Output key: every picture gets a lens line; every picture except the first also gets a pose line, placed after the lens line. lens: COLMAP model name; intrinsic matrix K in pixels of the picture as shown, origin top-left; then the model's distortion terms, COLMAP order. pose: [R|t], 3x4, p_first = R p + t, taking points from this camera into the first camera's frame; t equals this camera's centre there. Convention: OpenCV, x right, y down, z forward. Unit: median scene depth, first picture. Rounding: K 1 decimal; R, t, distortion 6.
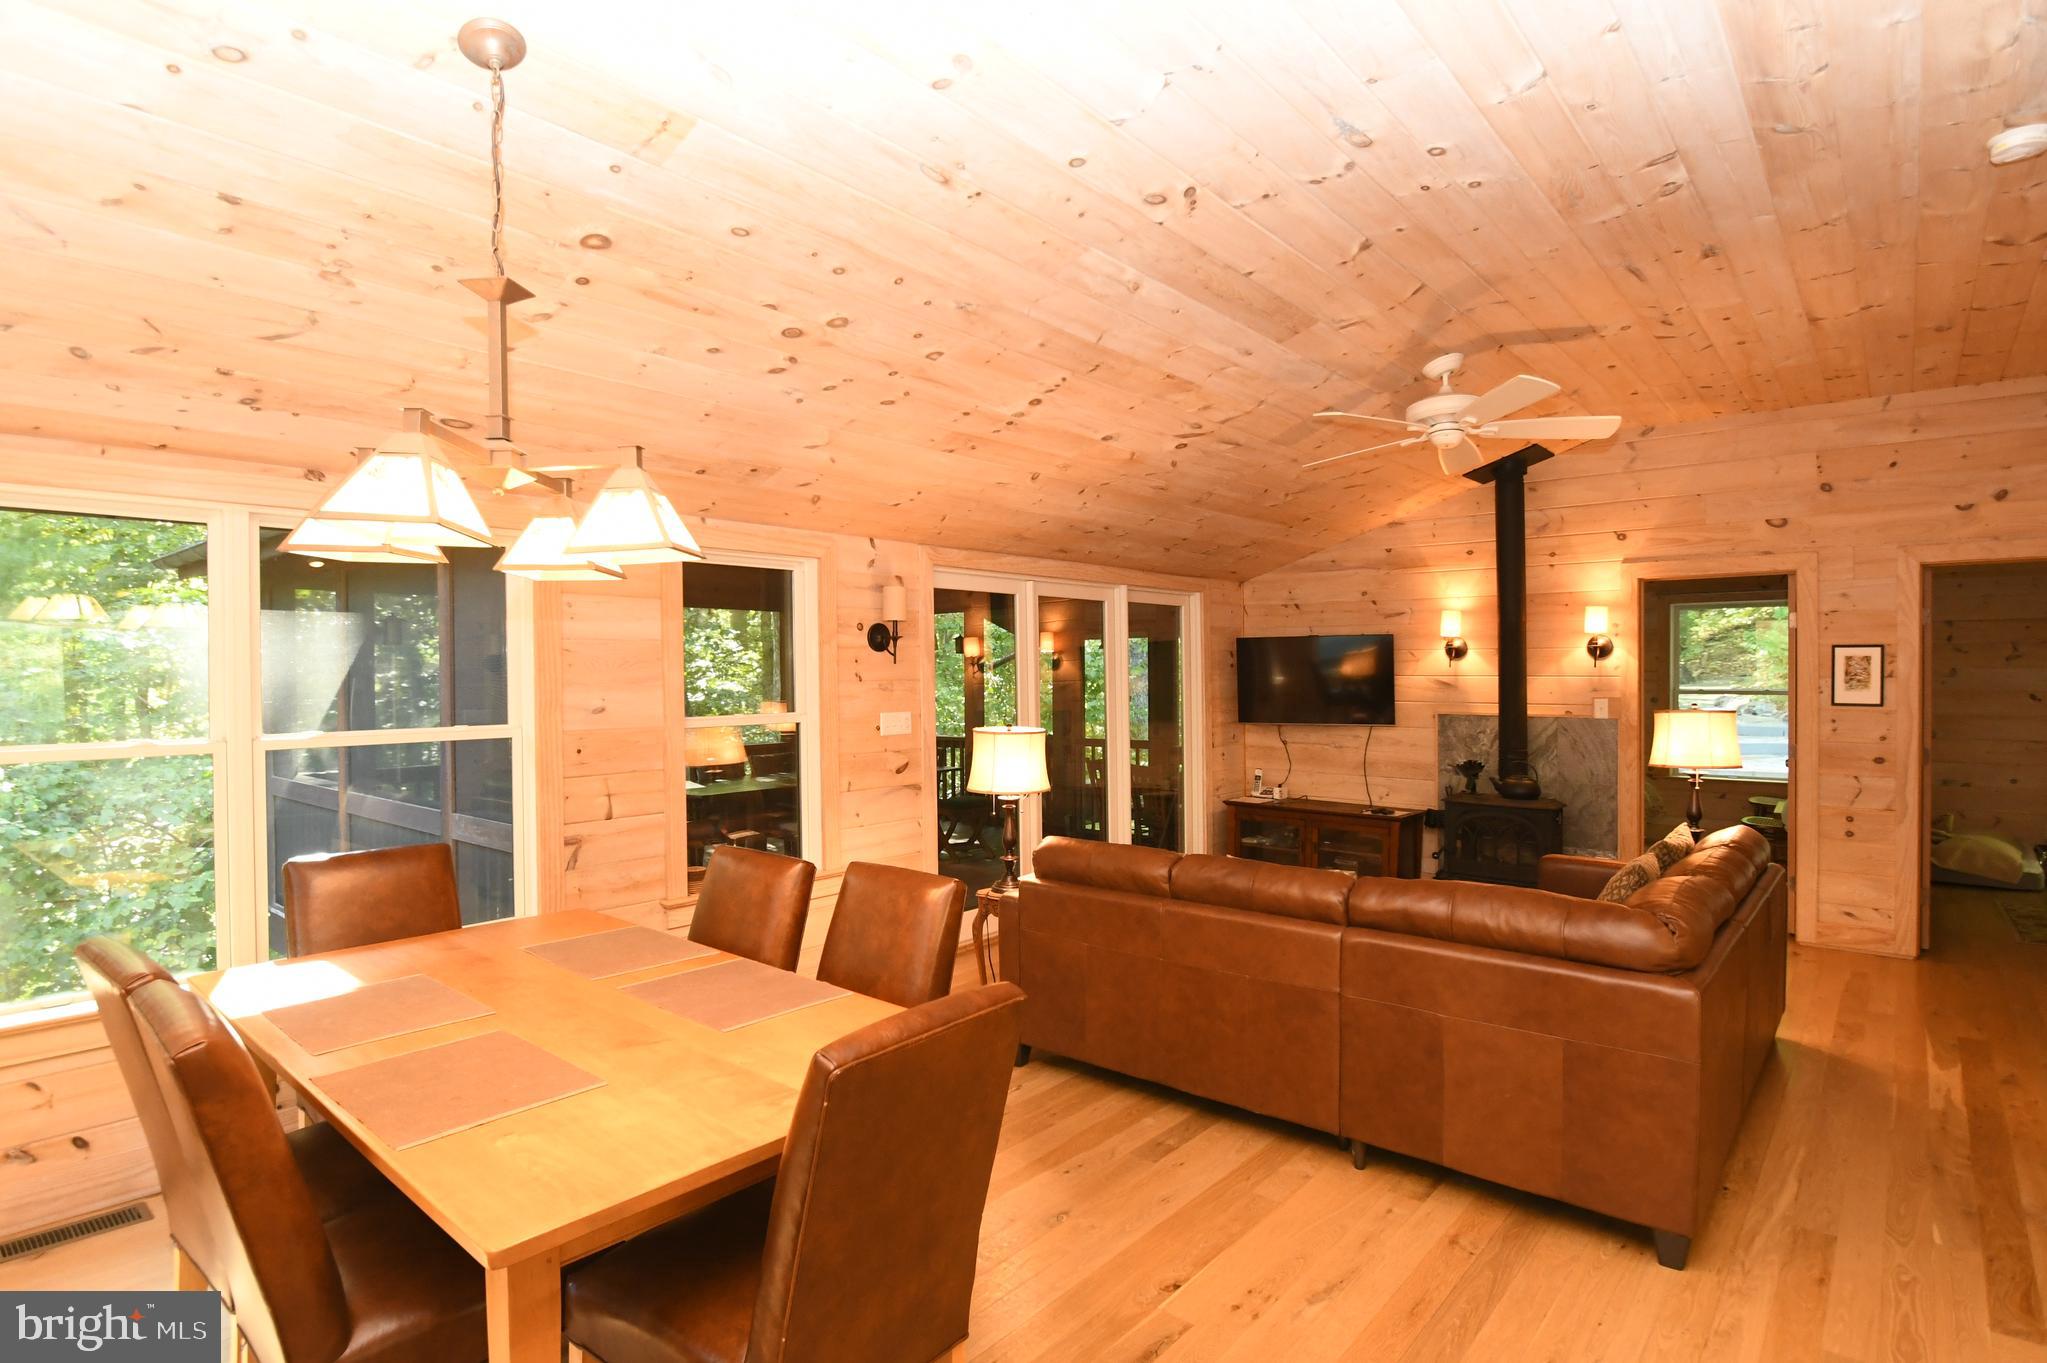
lens RADIAL K [[1050.0, 0, 1011.1], [0, 1050.0, 678.5], [0, 0, 1]] dist [-0.014641, -0.004356]
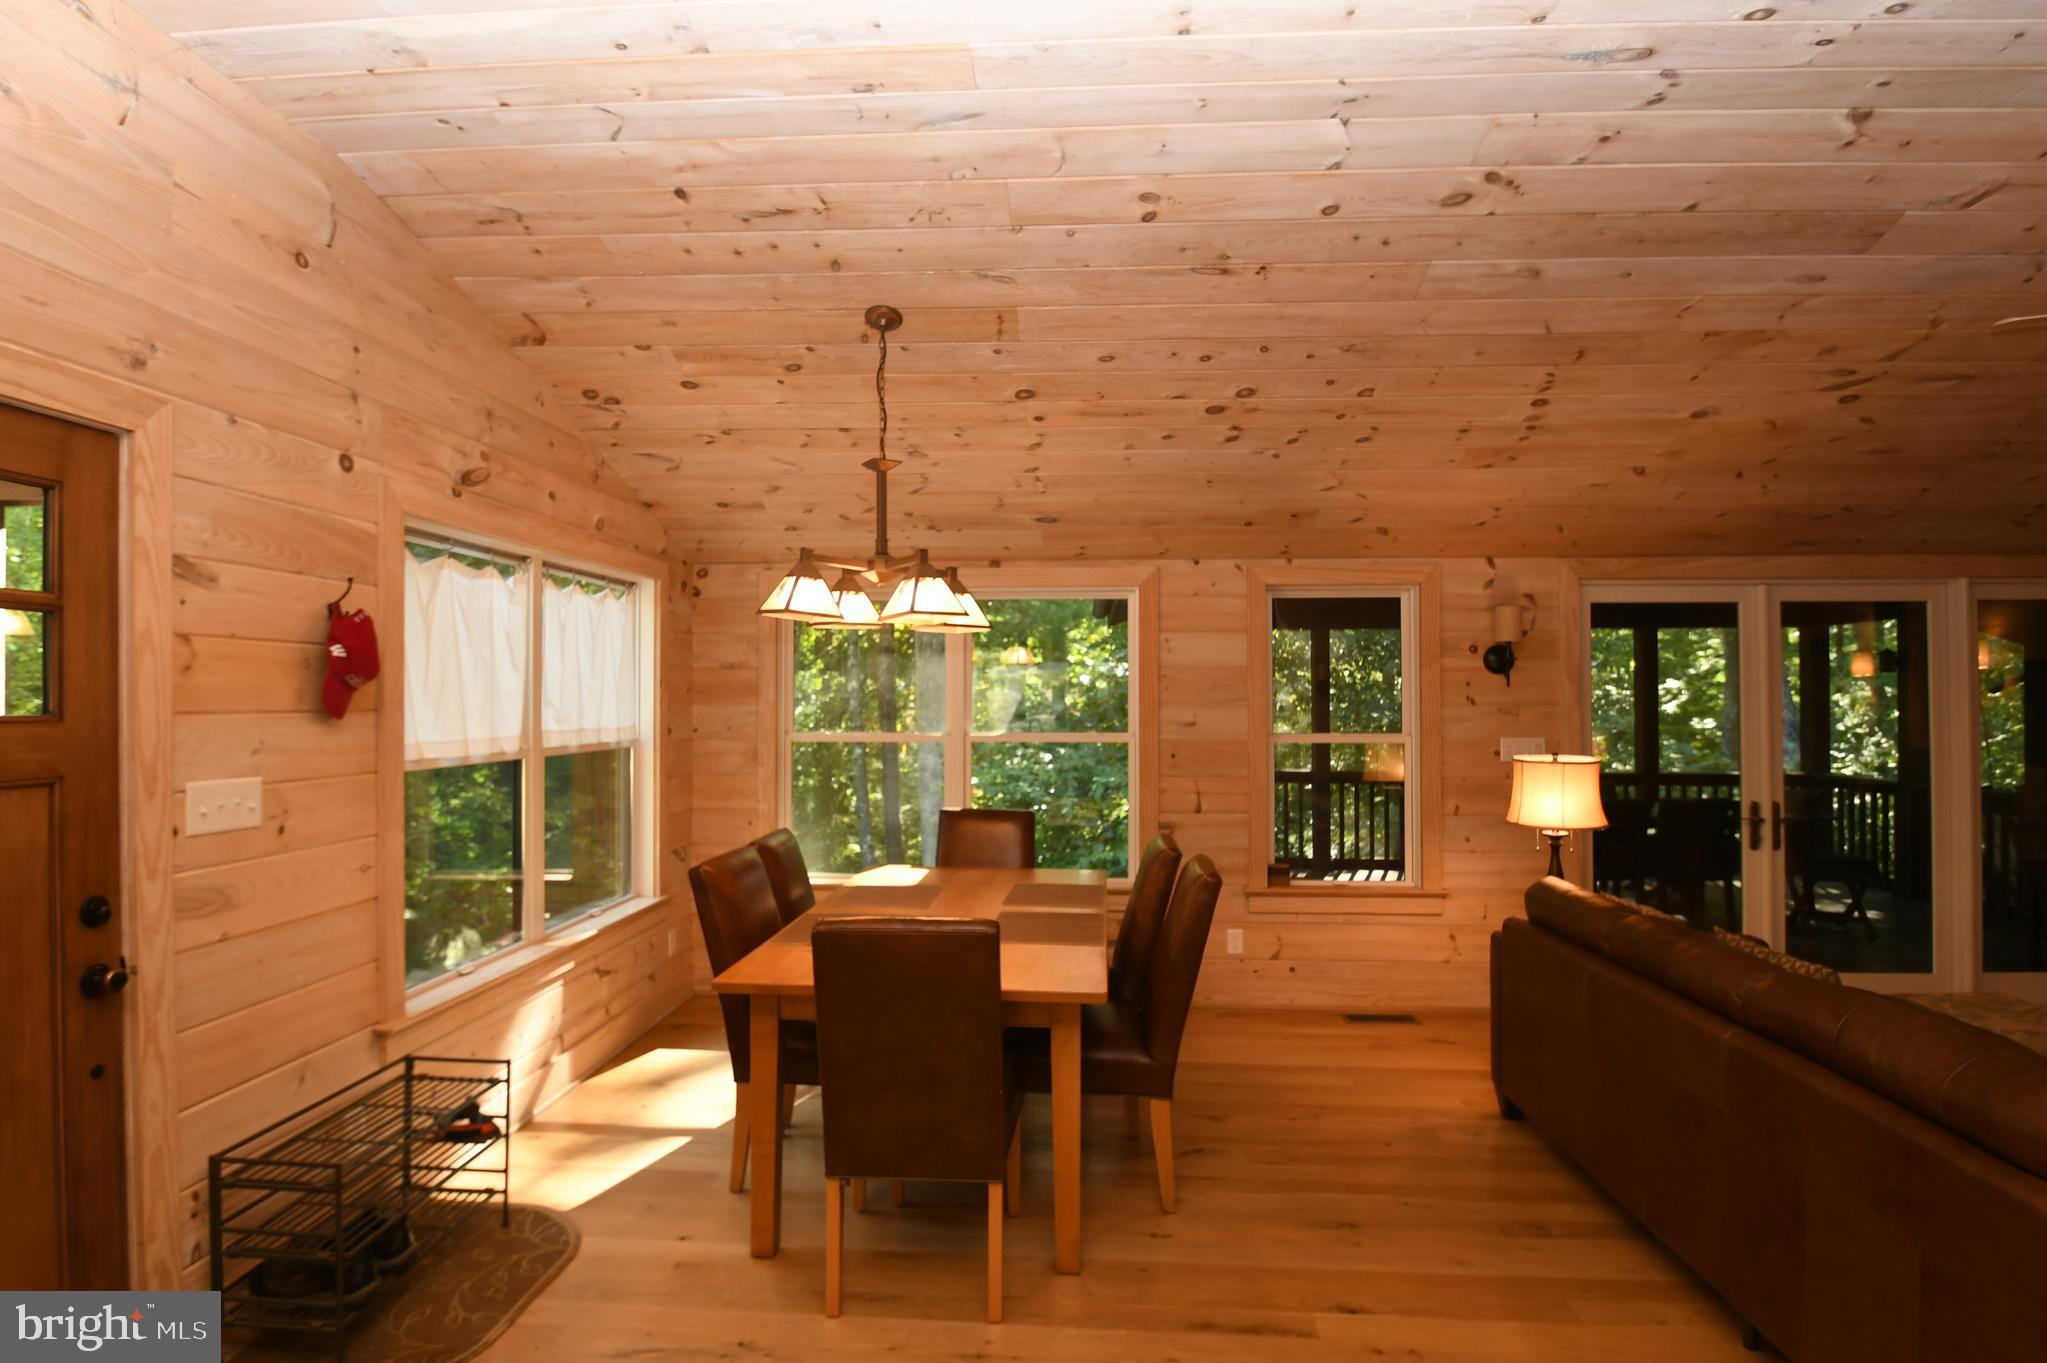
lens RADIAL K [[1050.0, 0, 1012.9], [0, 1050.0, 682.5], [0, 0, 1]] dist [-0.014641, -0.004356]
pose [[0.593980, -0.003562, -0.804472, 0.369687], [-0.010494, 0.999871, -0.012176, -0.001382], [0.804411, 0.015674, 0.593866, 0.065906]]
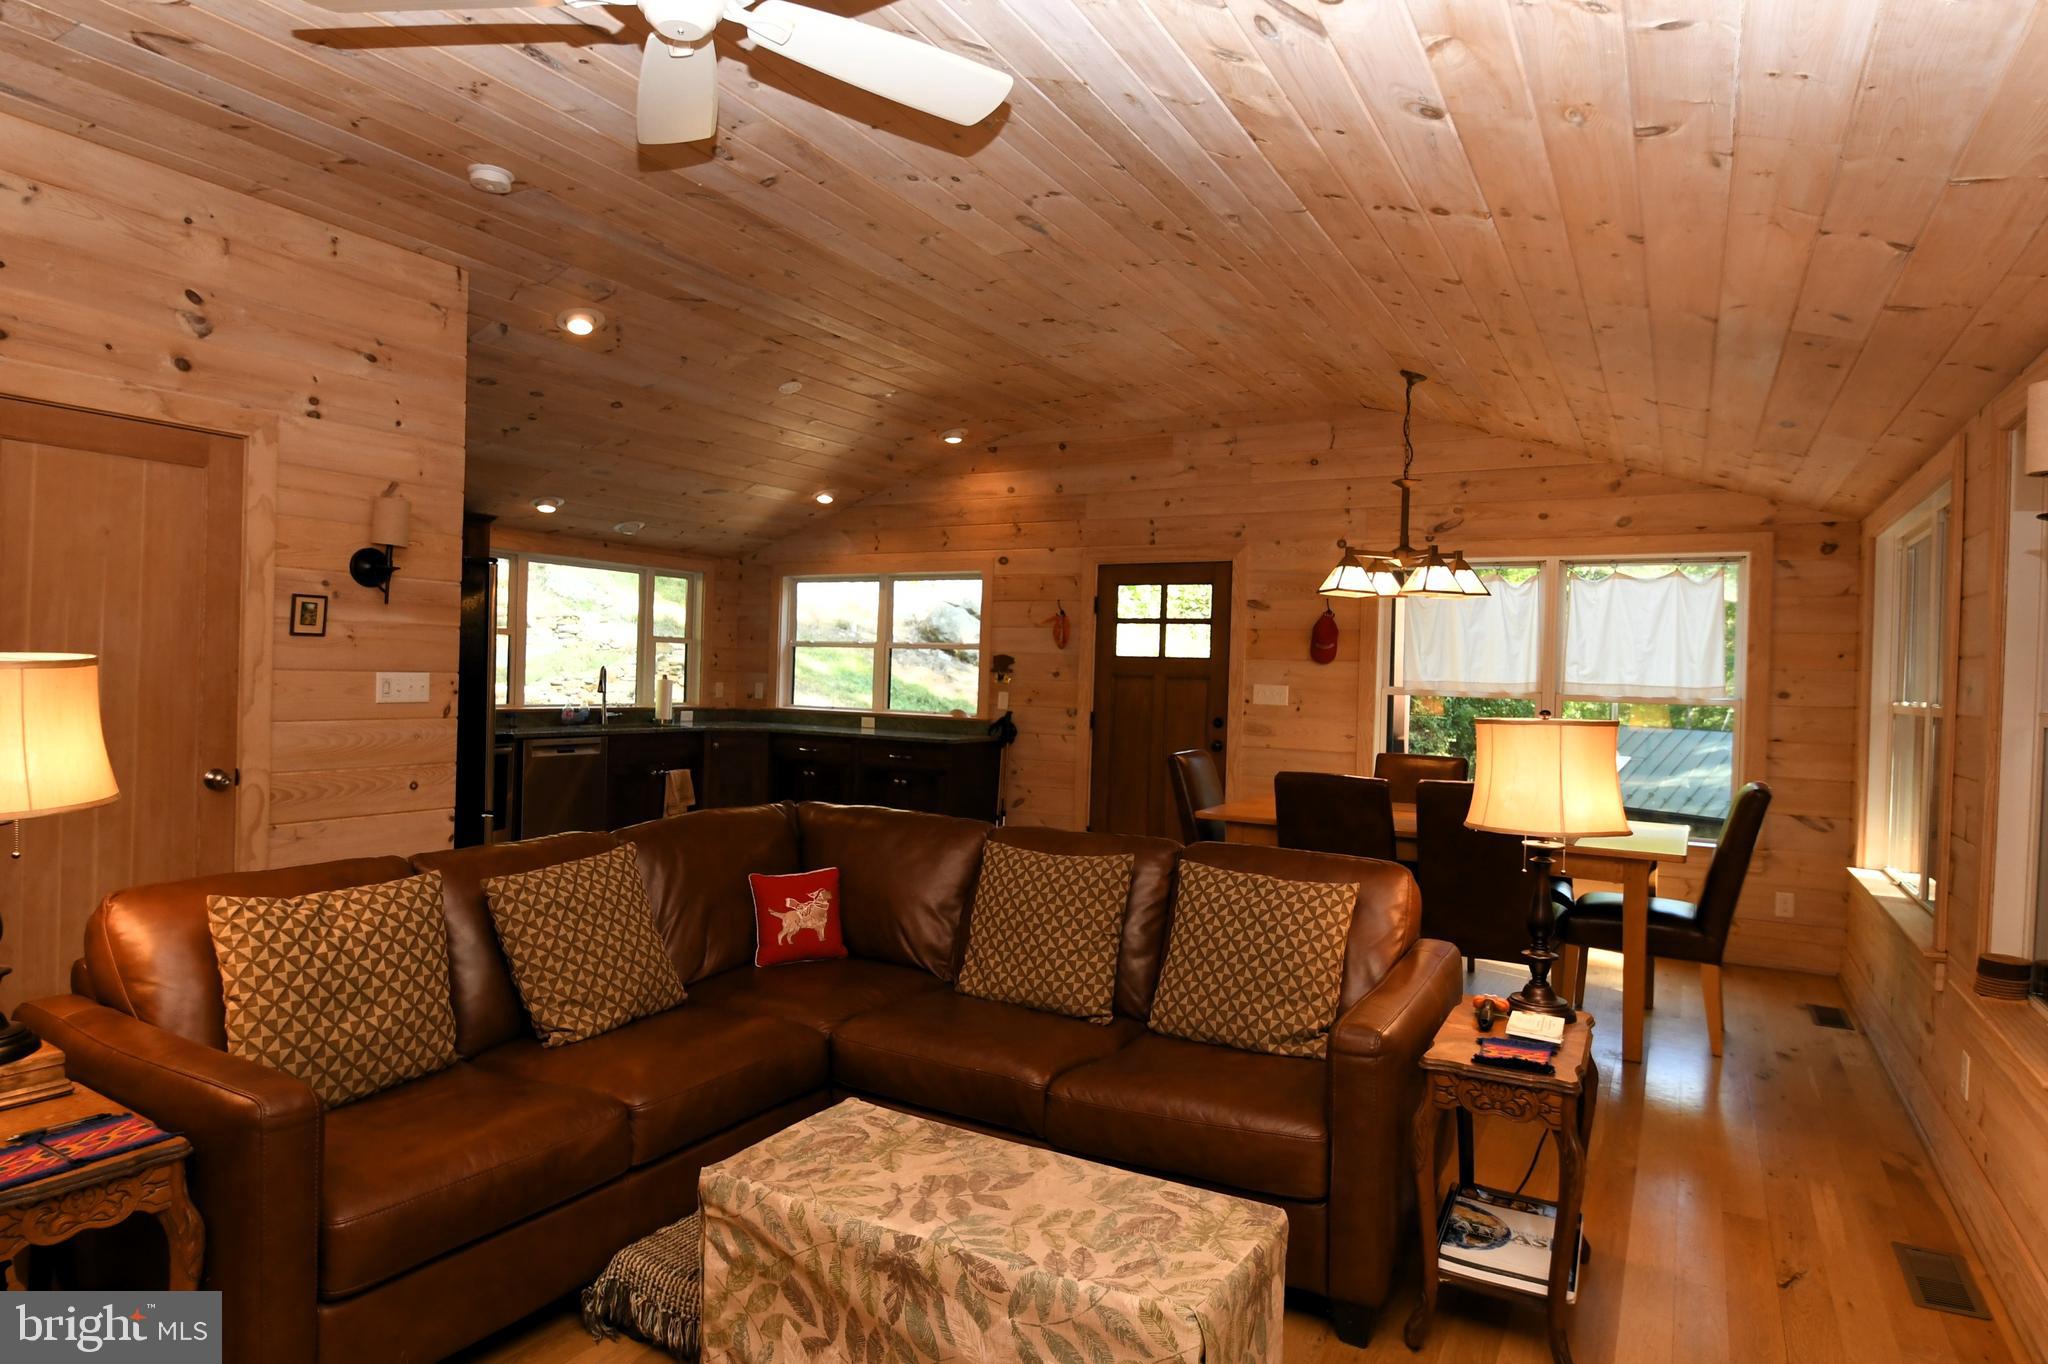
lens RADIAL K [[1134.3, 0, 1025.4], [0, 1134.3, 681.8], [0, 0, 1]] dist [-0.003343, -0.000401]
pose [[-0.982082, -0.019738, -0.187419, 0.303106], [-0.023827, 0.999524, 0.019593, 0.018212], [0.186943, 0.023708, -0.982085, 1.301548]]
